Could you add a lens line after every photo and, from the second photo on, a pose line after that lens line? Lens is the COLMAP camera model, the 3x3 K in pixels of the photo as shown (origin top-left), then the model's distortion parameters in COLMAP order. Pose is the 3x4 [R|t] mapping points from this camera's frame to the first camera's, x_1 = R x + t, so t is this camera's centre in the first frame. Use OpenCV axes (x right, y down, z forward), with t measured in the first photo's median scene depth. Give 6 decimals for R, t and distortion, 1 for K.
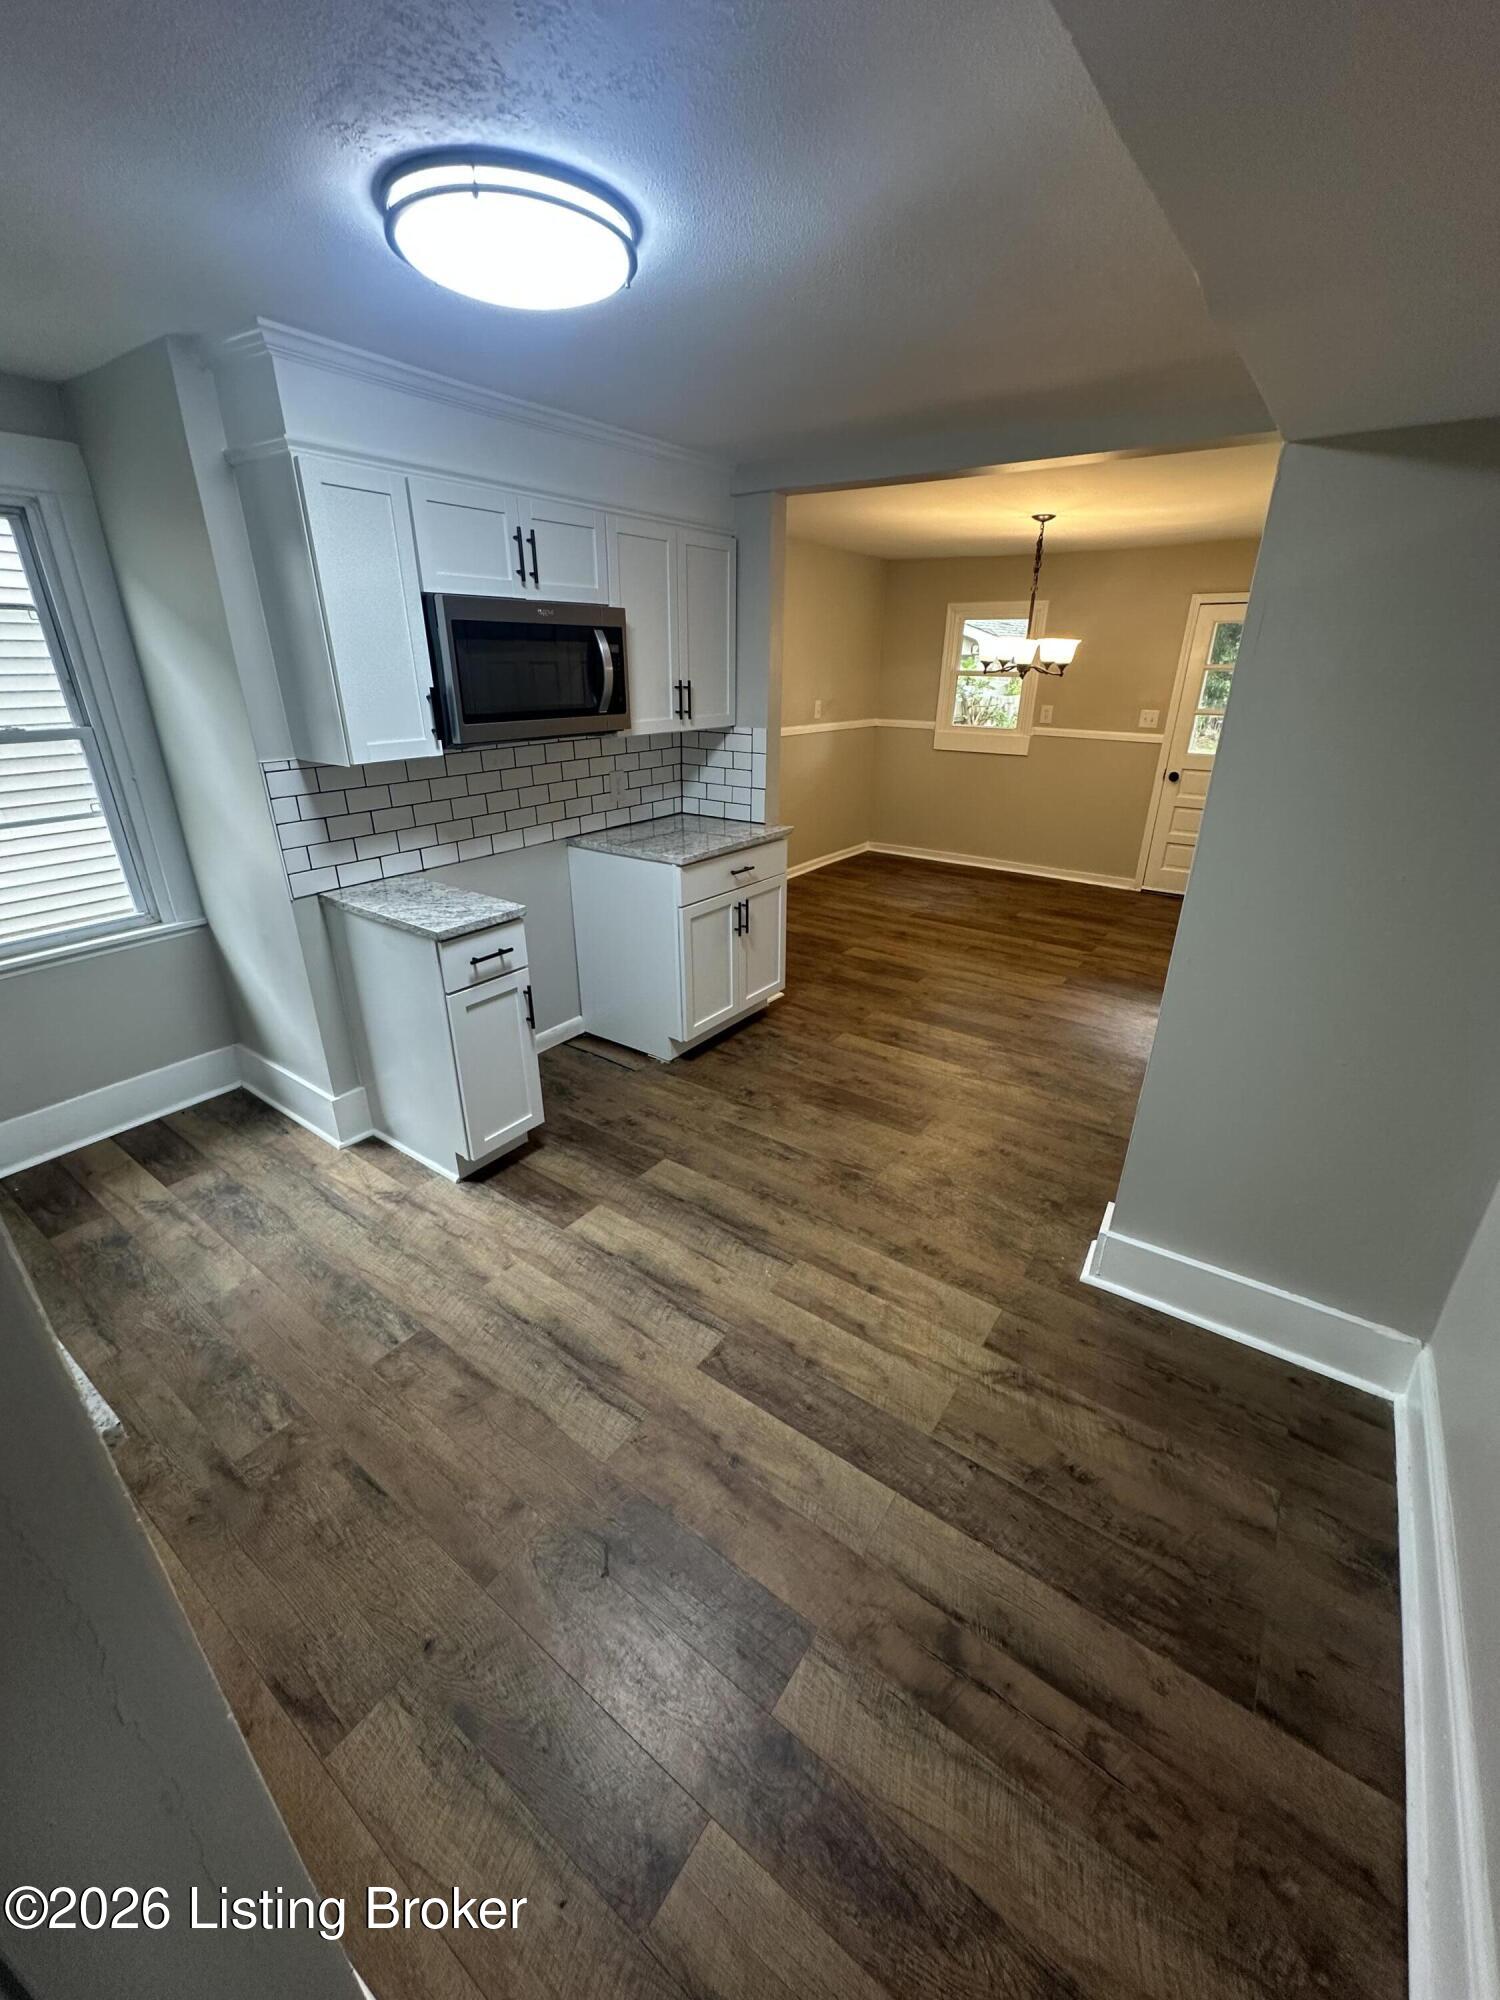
lens RADIAL K [[800.7, 0, 745.2], [0, 800.7, 999.1], [0, 0, 1]] dist [-0.005477, -0.000018]
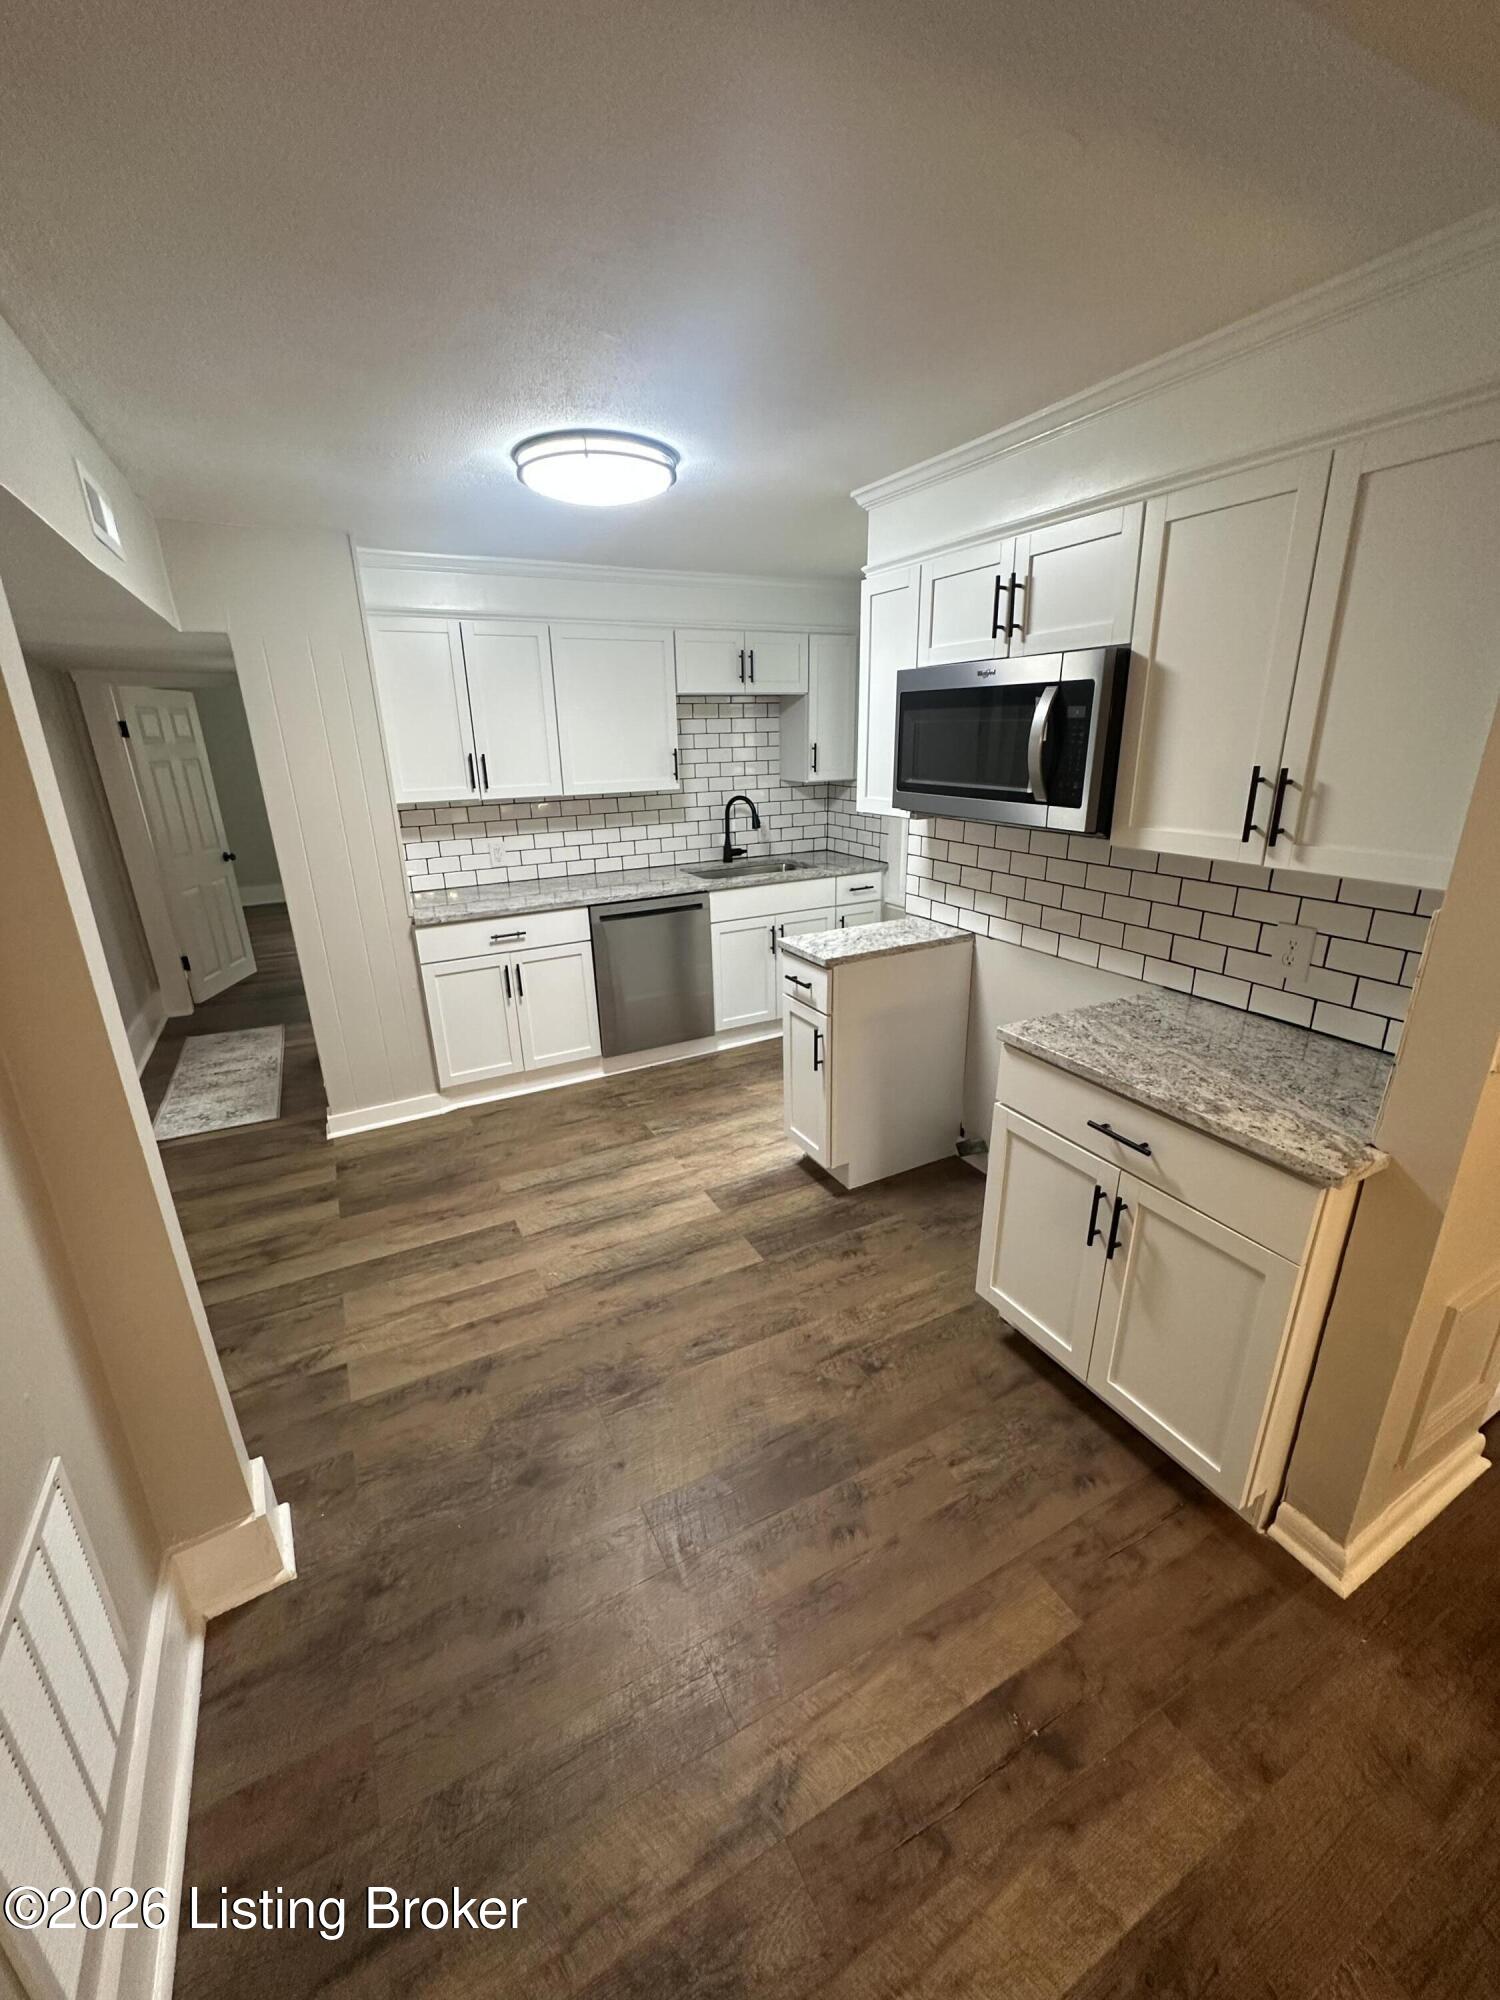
lens RADIAL K [[800.7, 0, 753.0], [0, 800.7, 998.5], [0, 0, 1]] dist [-0.005477, -0.000018]
pose [[-0.438012, 0.288434, -0.851440, 0.680198], [-0.340666, 0.823233, 0.454130, -0.521054], [0.831921, 0.488971, -0.262327, 1.229207]]
